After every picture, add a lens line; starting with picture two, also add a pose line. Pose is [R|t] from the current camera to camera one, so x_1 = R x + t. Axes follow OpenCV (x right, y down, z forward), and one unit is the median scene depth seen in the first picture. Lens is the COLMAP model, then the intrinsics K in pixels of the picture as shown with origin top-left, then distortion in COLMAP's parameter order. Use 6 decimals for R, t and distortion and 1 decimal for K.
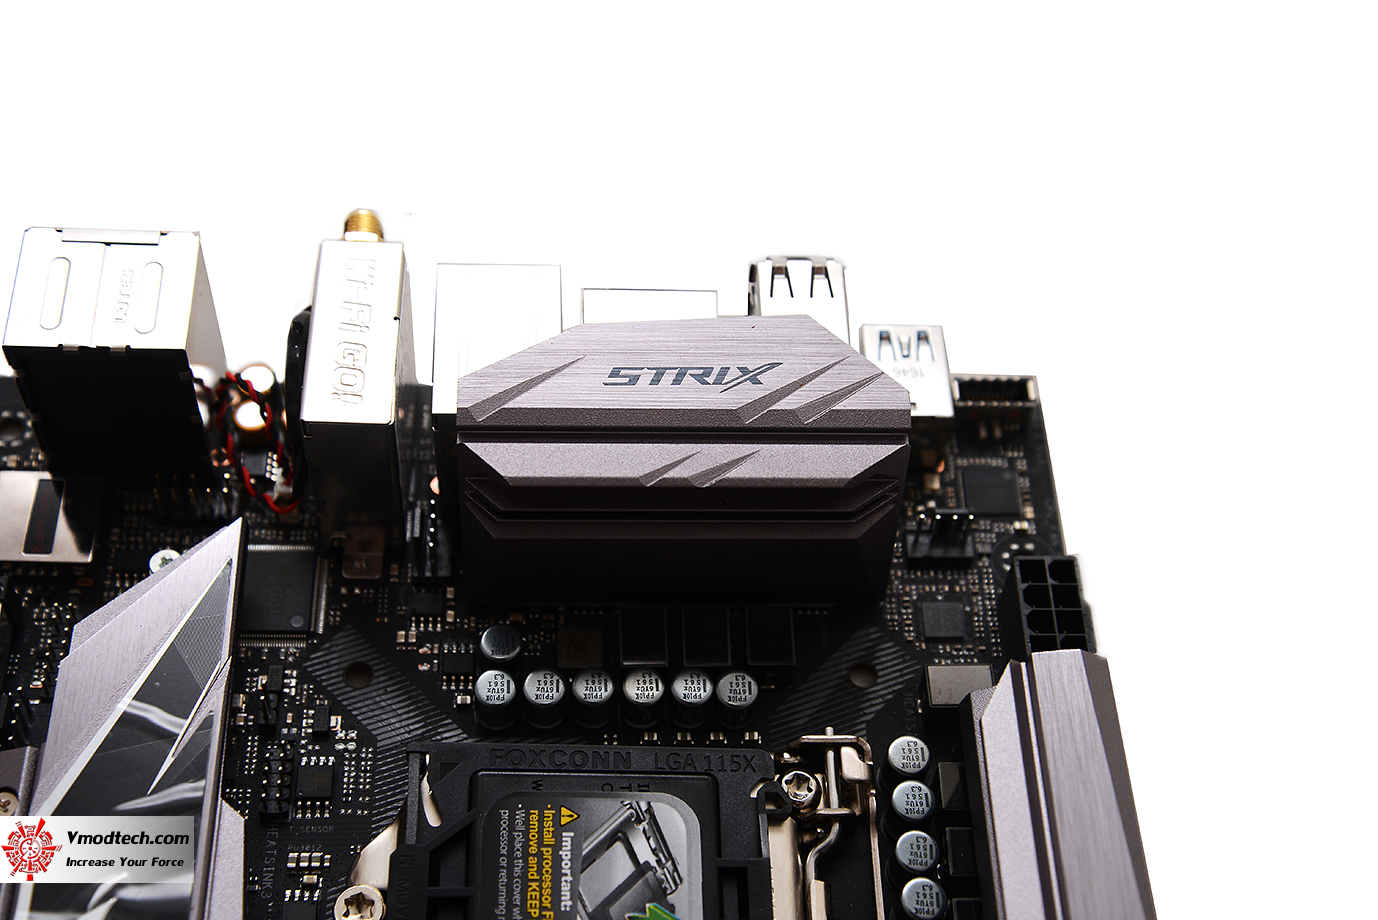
lens RADIAL K [[1973.1, 0, 689.0], [0, 1973.1, 460.0], [0, 0, 1]] dist [0.119438, 0.059650]
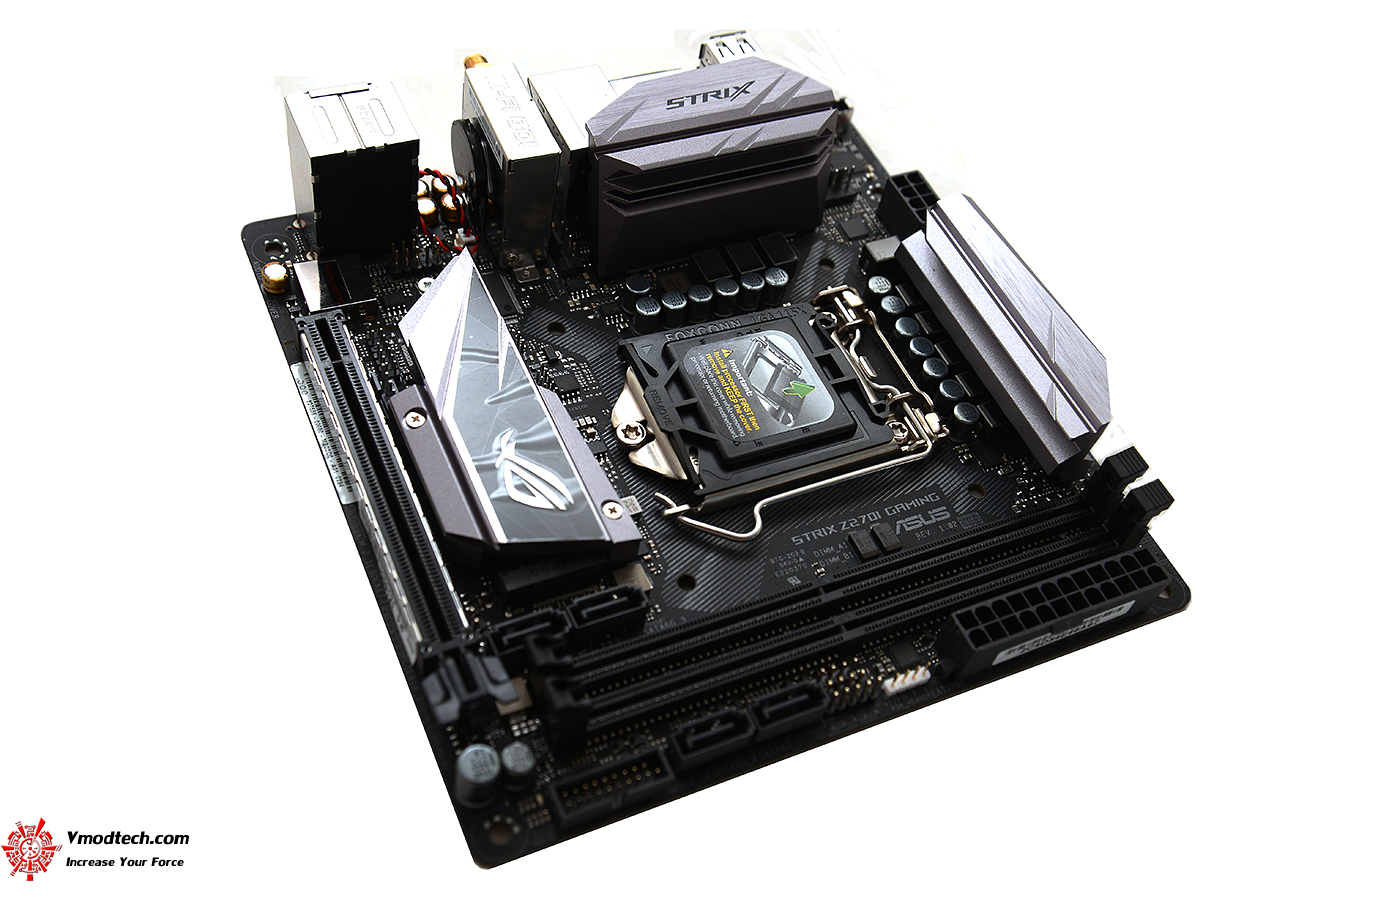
lens RADIAL K [[1387.0, 0, 671.3], [0, 1387.0, 464.4], [0, 0, 1]] dist [0.020403, 0.007338]
pose [[0.919618, -0.266156, 0.288902, -0.448398], [0.270751, 0.962332, 0.024724, 0.217729], [-0.284600, 0.055484, 0.957039, -0.109571]]
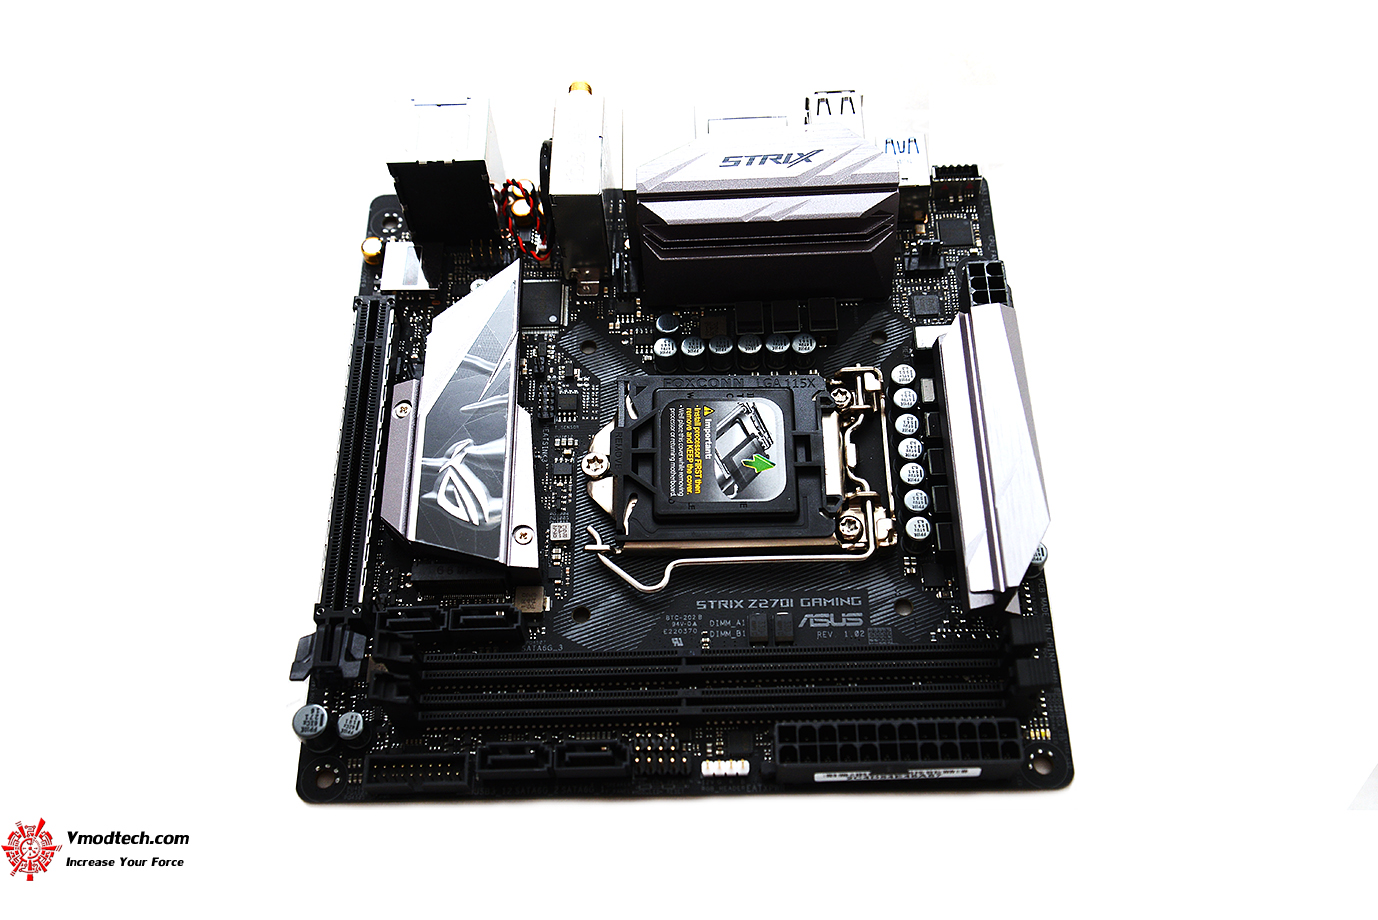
lens RADIAL K [[1387.0, 0, 671.3], [0, 1387.0, 464.4], [0, 0, 1]] dist [0.020403, 0.007338]
pose [[0.993875, -0.031814, -0.105830, 0.034402], [0.039454, 0.996703, 0.070903, 0.130901], [0.103225, -0.074644, 0.991853, -0.228116]]
